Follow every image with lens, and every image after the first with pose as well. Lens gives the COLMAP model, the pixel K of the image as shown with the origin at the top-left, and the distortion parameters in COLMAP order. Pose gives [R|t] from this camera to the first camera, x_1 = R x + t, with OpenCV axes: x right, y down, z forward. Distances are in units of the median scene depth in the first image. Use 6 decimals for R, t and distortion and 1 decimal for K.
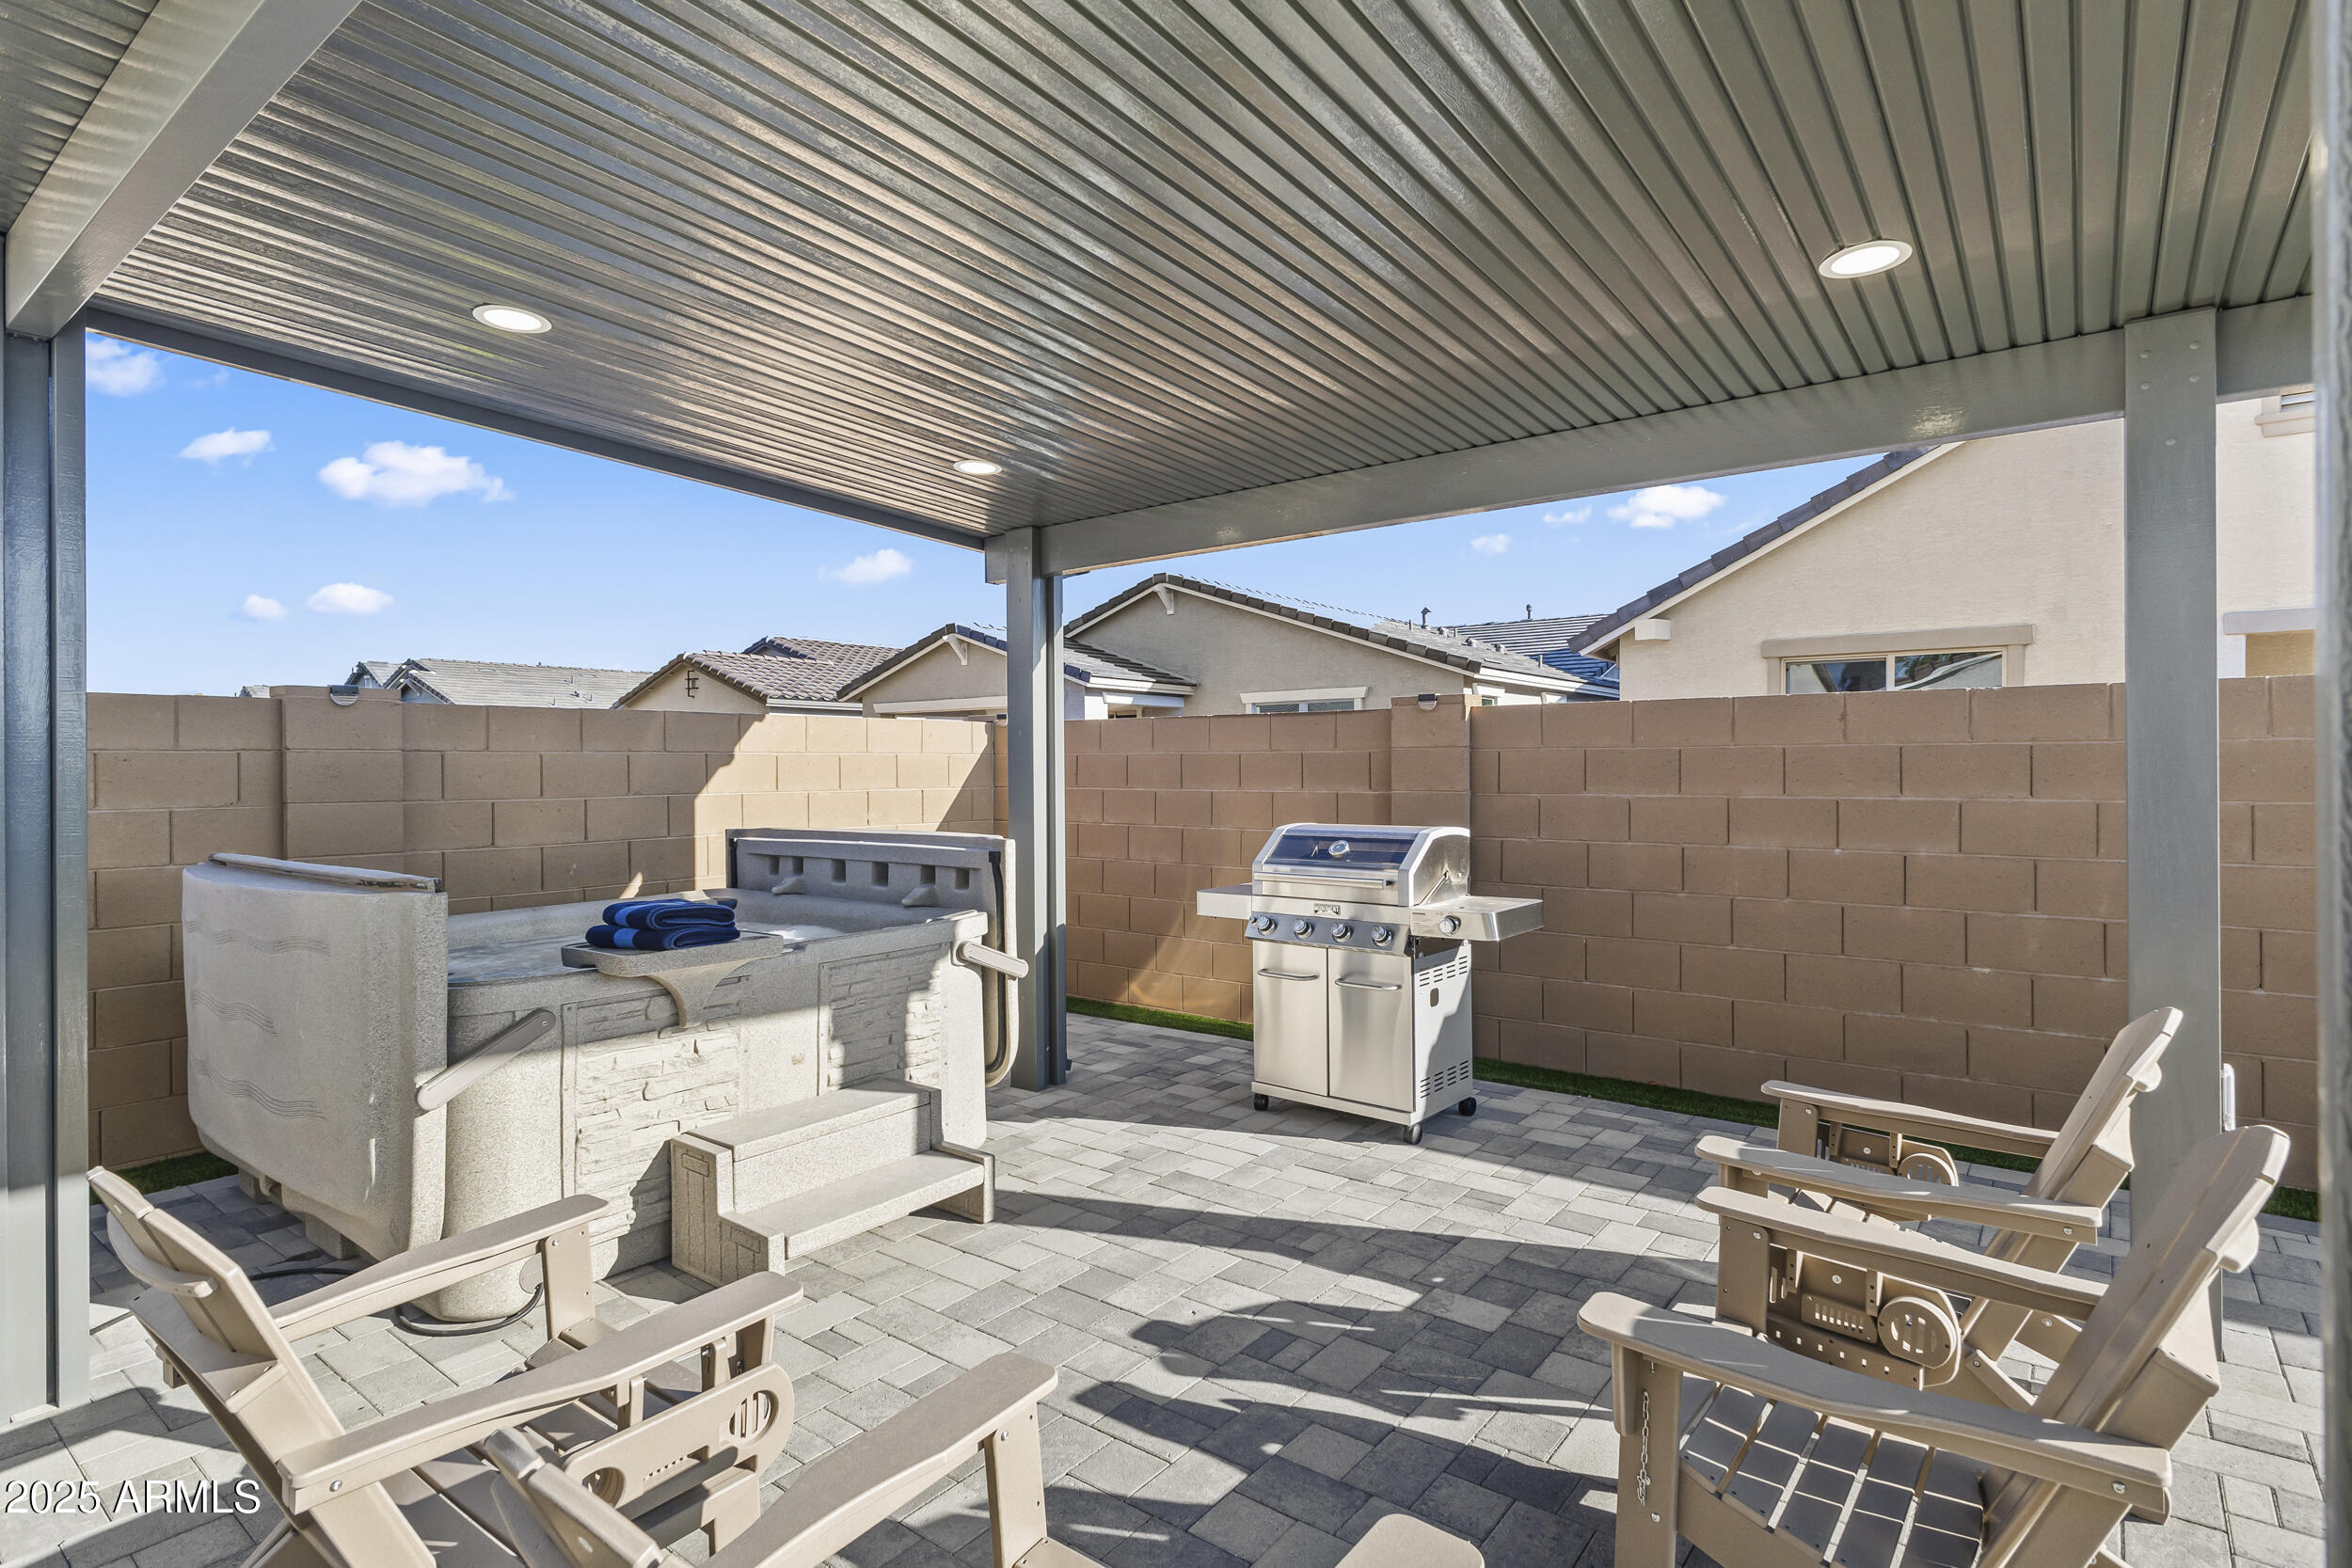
lens RADIAL K [[1136.6, 0, 1214.0], [0, 1136.6, 884.4], [0, 0, 1]] dist [-0.002062, -0.000341]
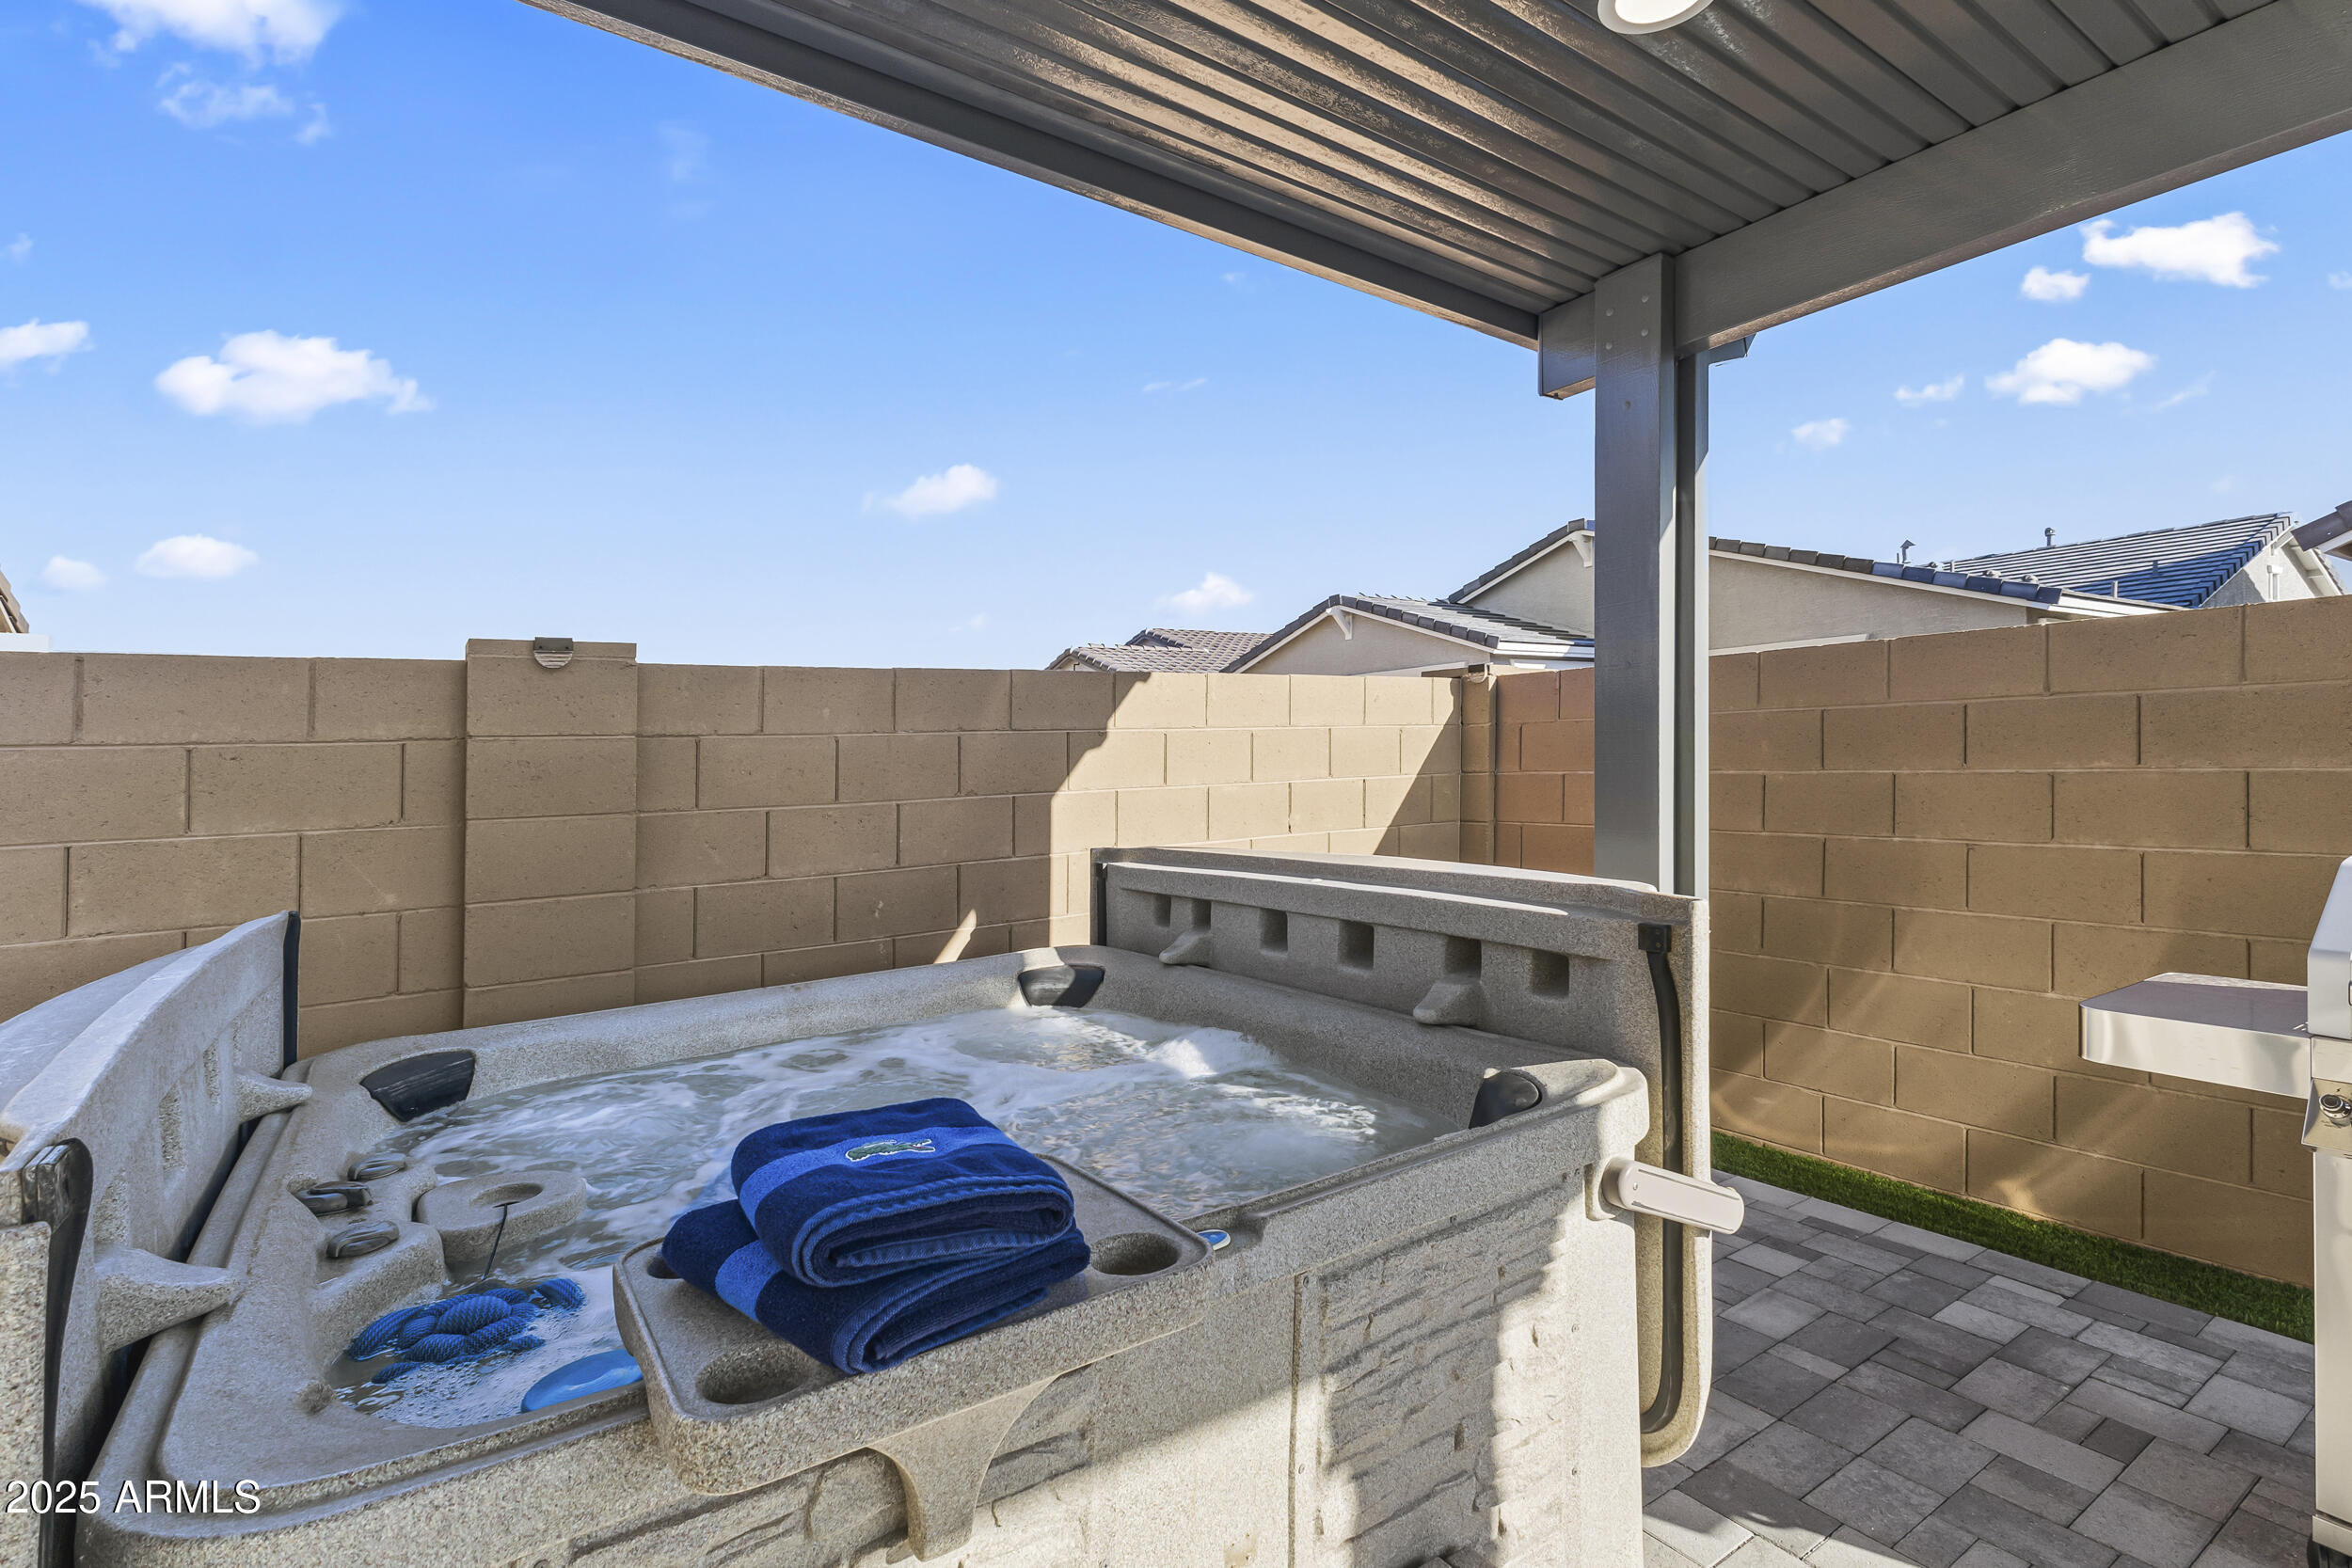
lens RADIAL K [[1080.1, 0, 1229.3], [0, 1080.1, 783.8], [0, 0, 1]] dist [0.003288, 0.000528]
pose [[0.956863, -0.016307, -0.290082, -0.187069], [-0.004812, 0.997397, -0.071940, -0.042903], [0.290500, 0.070233, 0.954294, 0.460842]]
